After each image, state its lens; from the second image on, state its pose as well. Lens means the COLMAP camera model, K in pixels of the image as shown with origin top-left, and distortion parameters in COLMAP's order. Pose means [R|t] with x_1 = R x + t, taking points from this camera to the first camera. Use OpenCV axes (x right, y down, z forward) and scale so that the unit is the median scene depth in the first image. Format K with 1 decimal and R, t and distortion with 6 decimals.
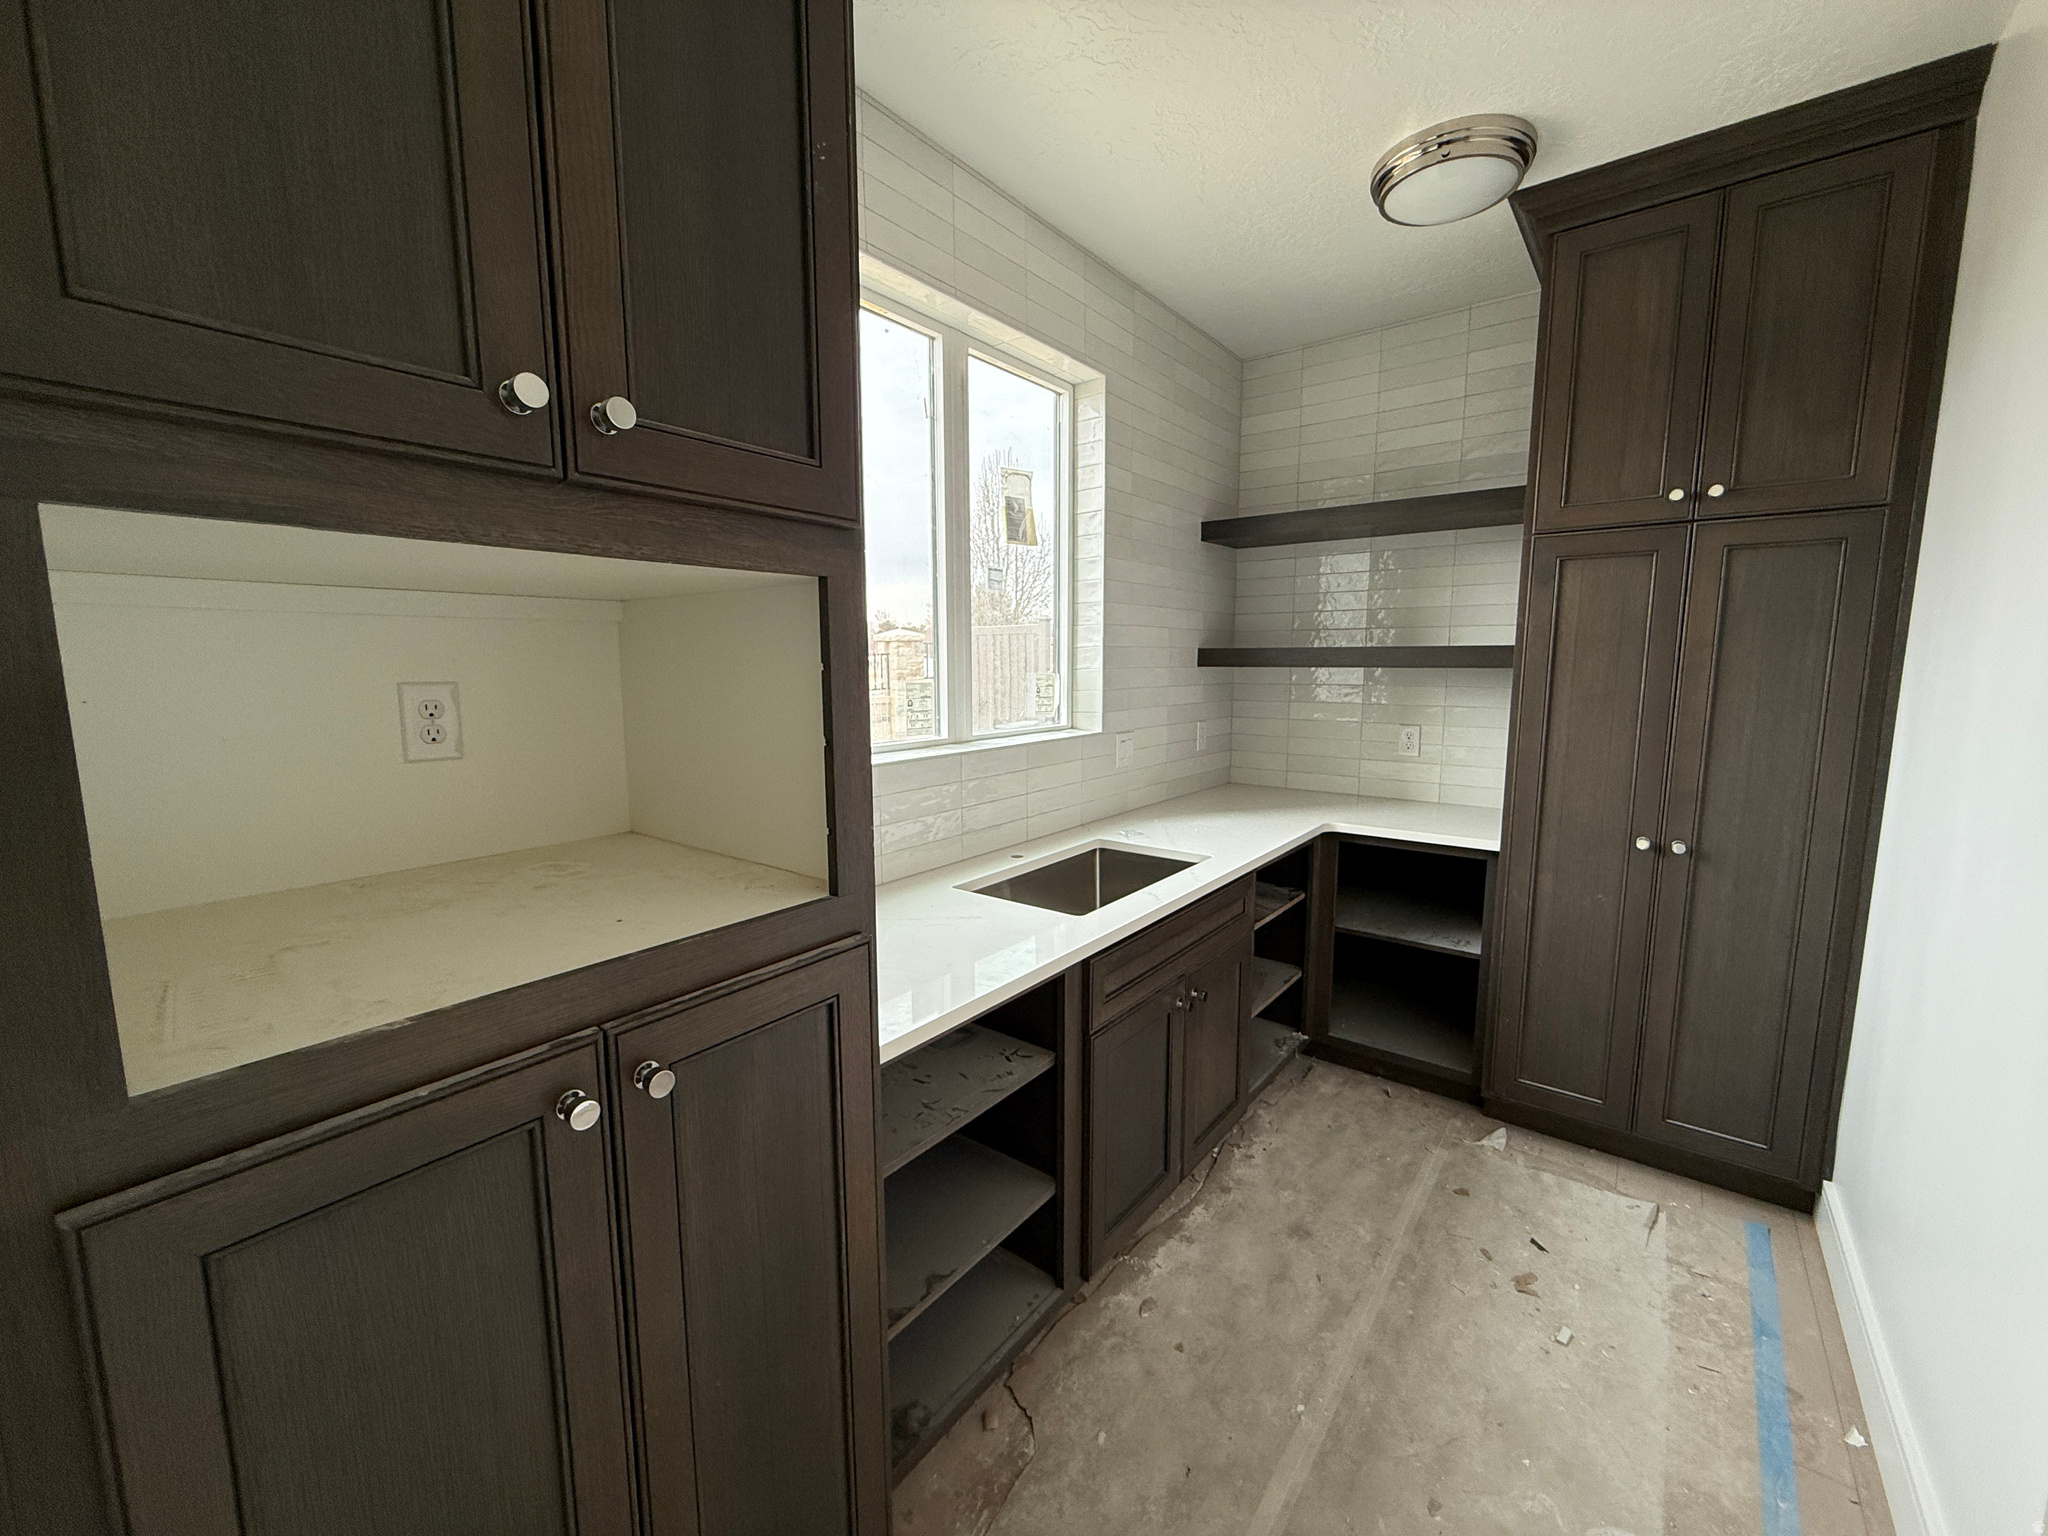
lens RADIAL K [[813.5, 0, 1022.5], [0, 813.5, 765.8], [0, 0, 1]] dist [-0.000519, -0.000372]
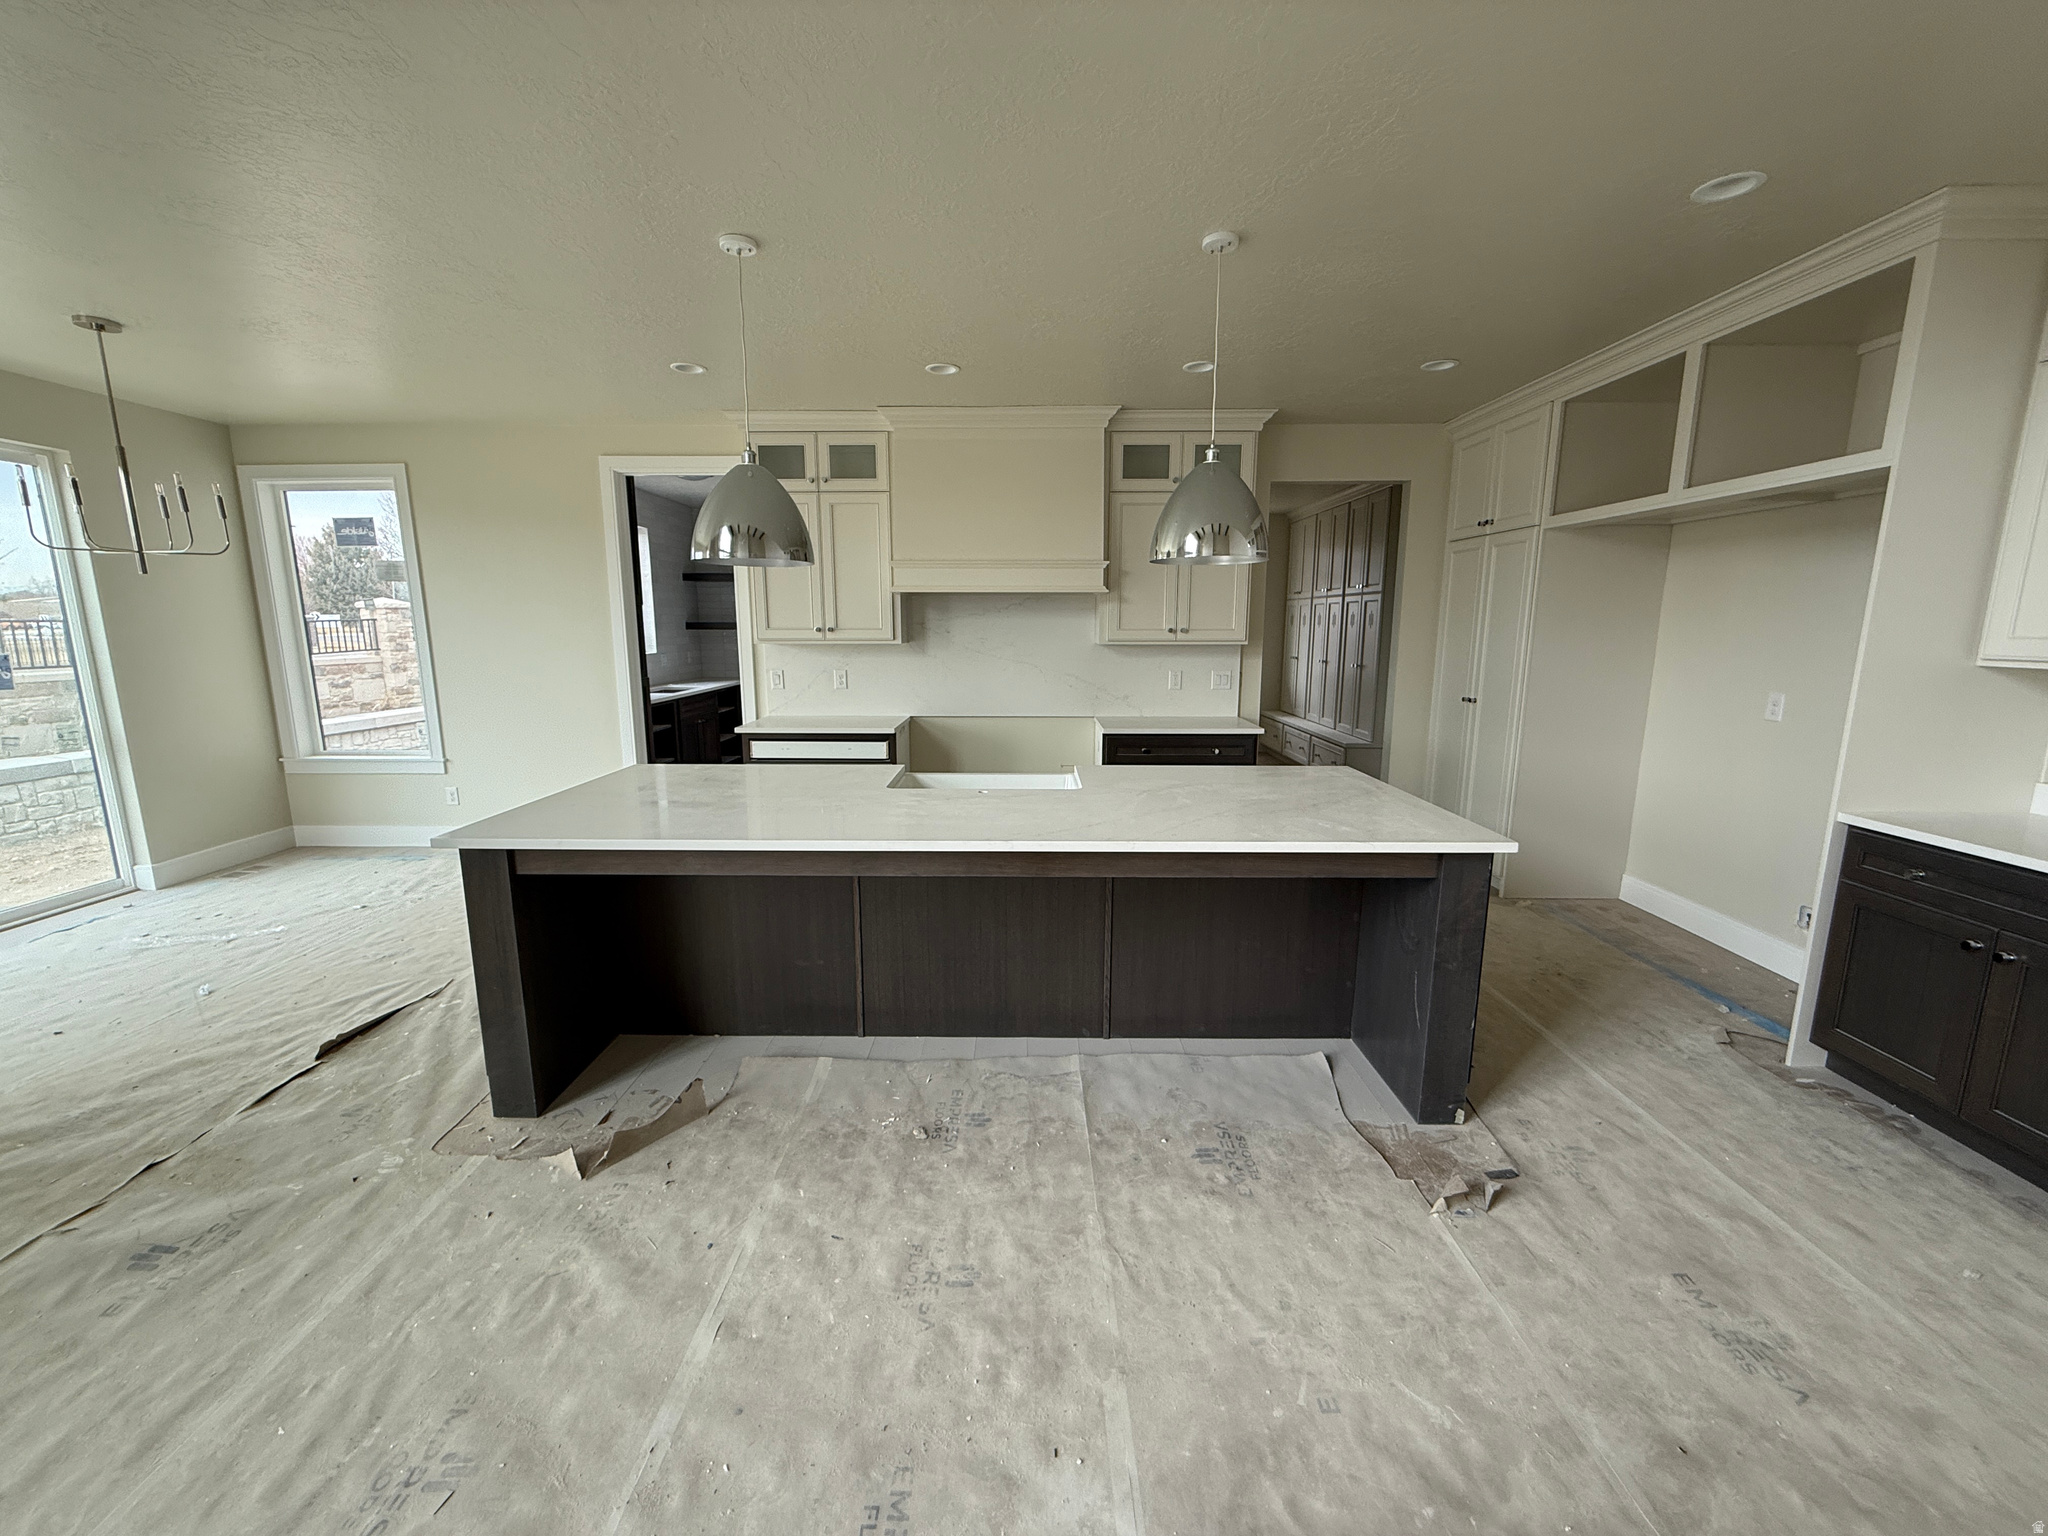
lens RADIAL K [[813.5, 0, 1022.7], [0, 813.5, 766.1], [0, 0, 1]] dist [-0.000519, -0.000372]
pose [[0.796125, -0.099582, 0.596882, -0.473204], [0.073952, 0.994984, 0.067364, 0.196882], [-0.600597, -0.009489, 0.799496, -1.563994]]
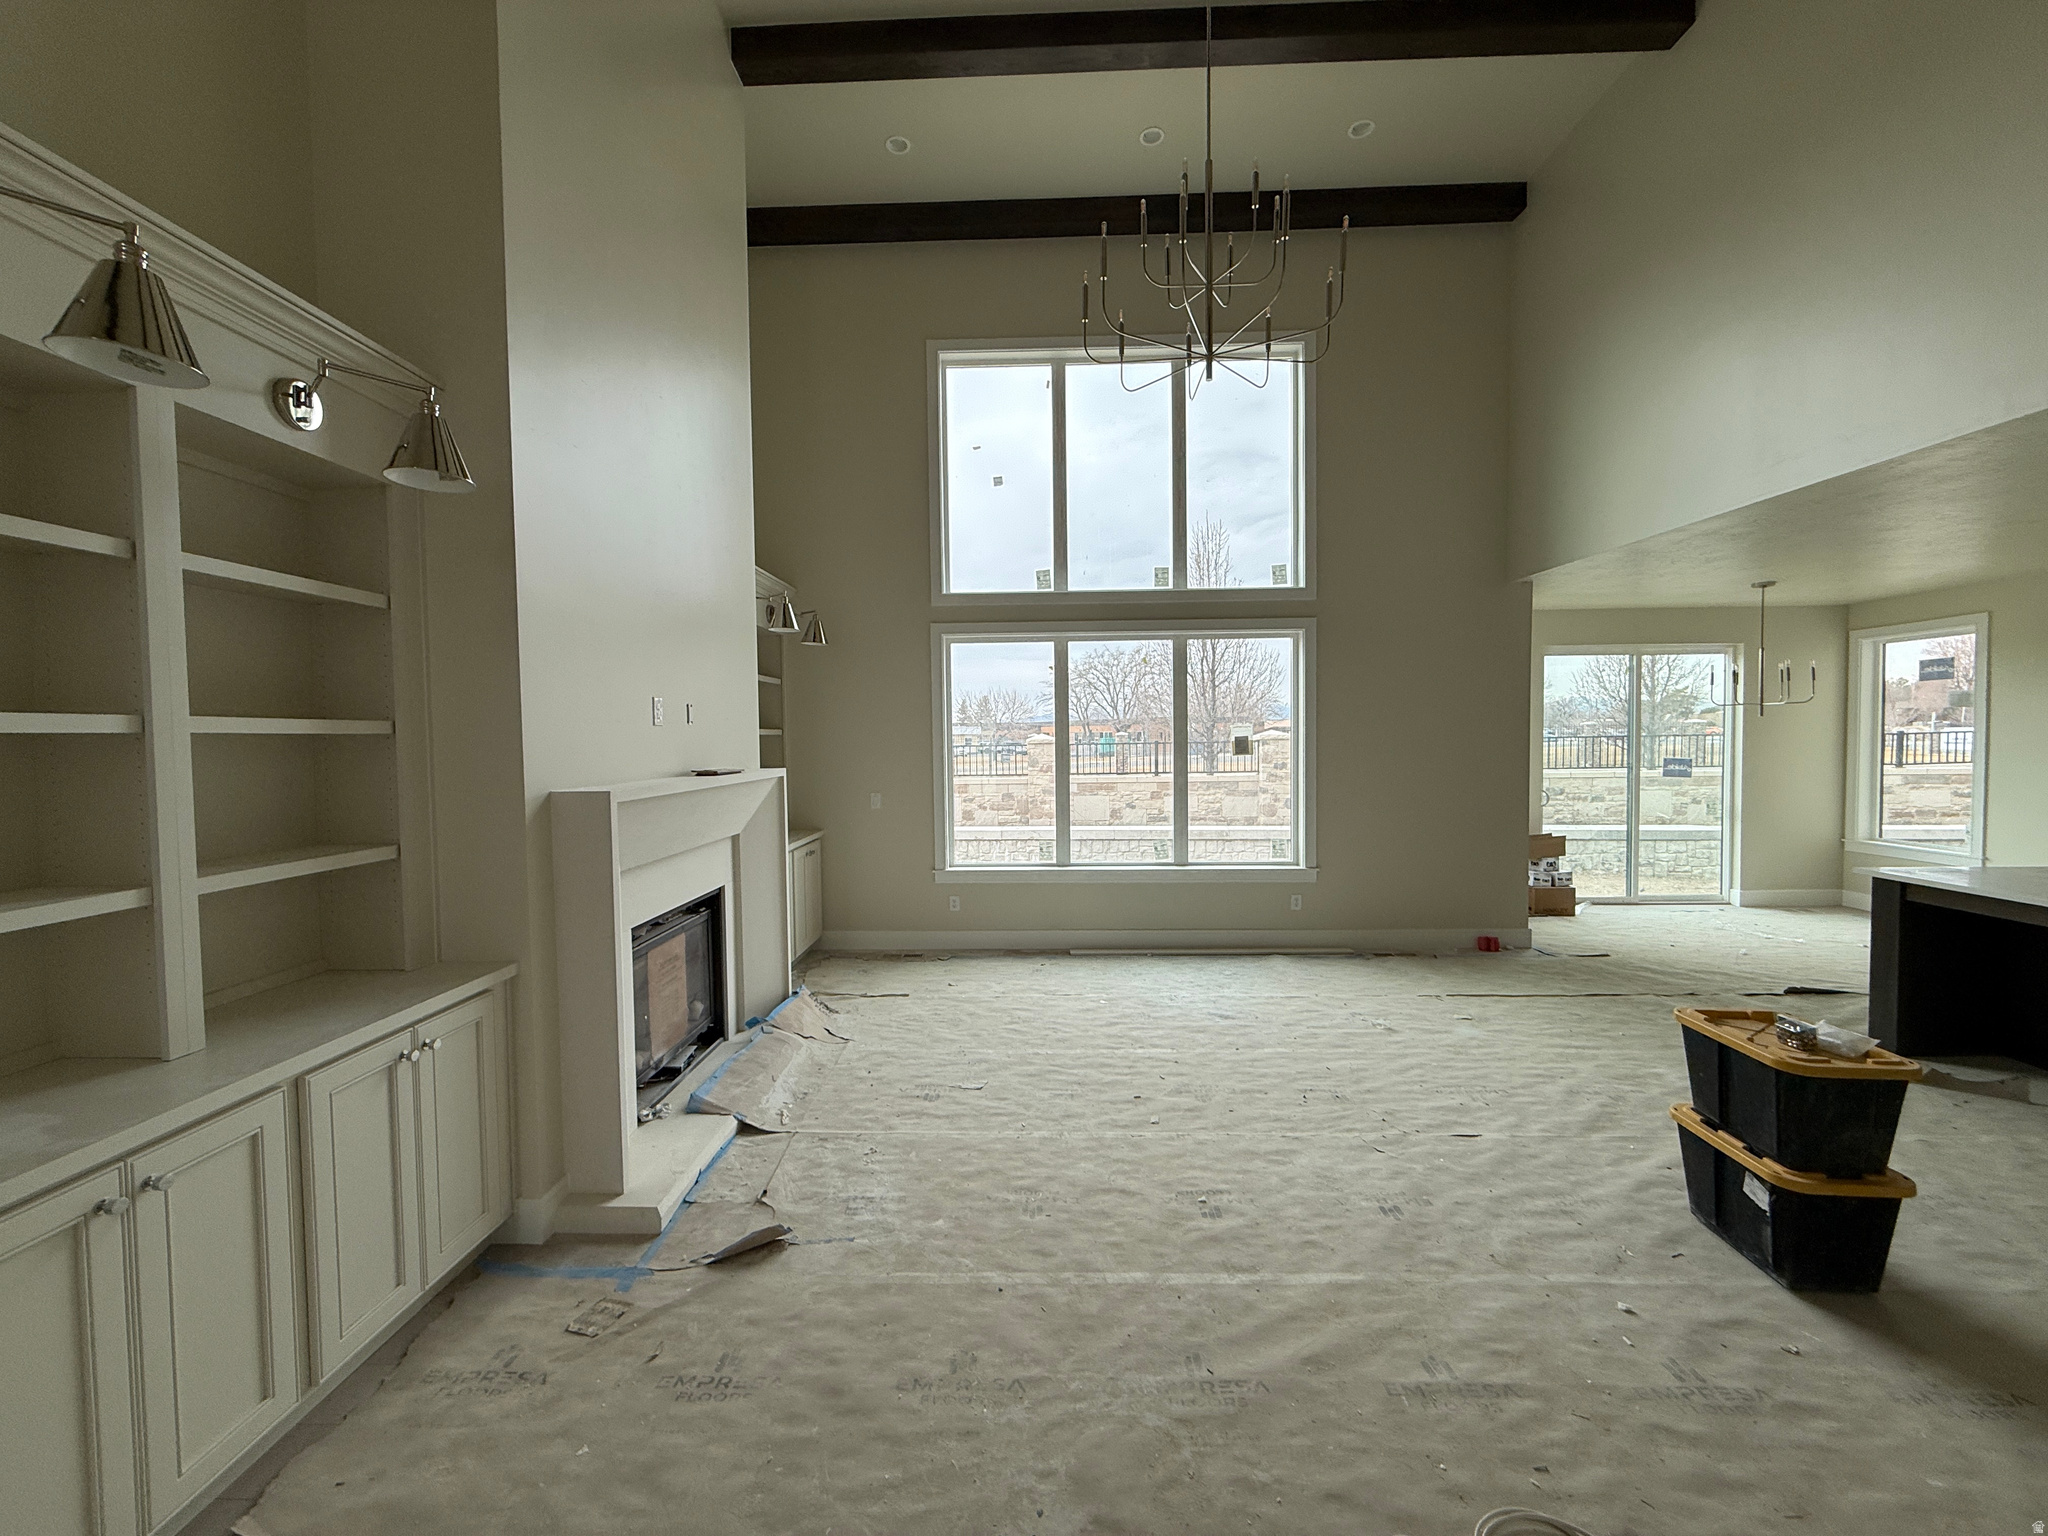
lens RADIAL K [[813.5, 0, 1018.1], [0, 813.5, 768.7], [0, 0, 1]] dist [-0.000519, -0.000372]
pose [[0.585196, 0.028628, -0.810386, 0.097054], [-0.096457, 0.994739, -0.034513, 0.385312], [0.805135, 0.098364, 0.584879, -3.563658]]
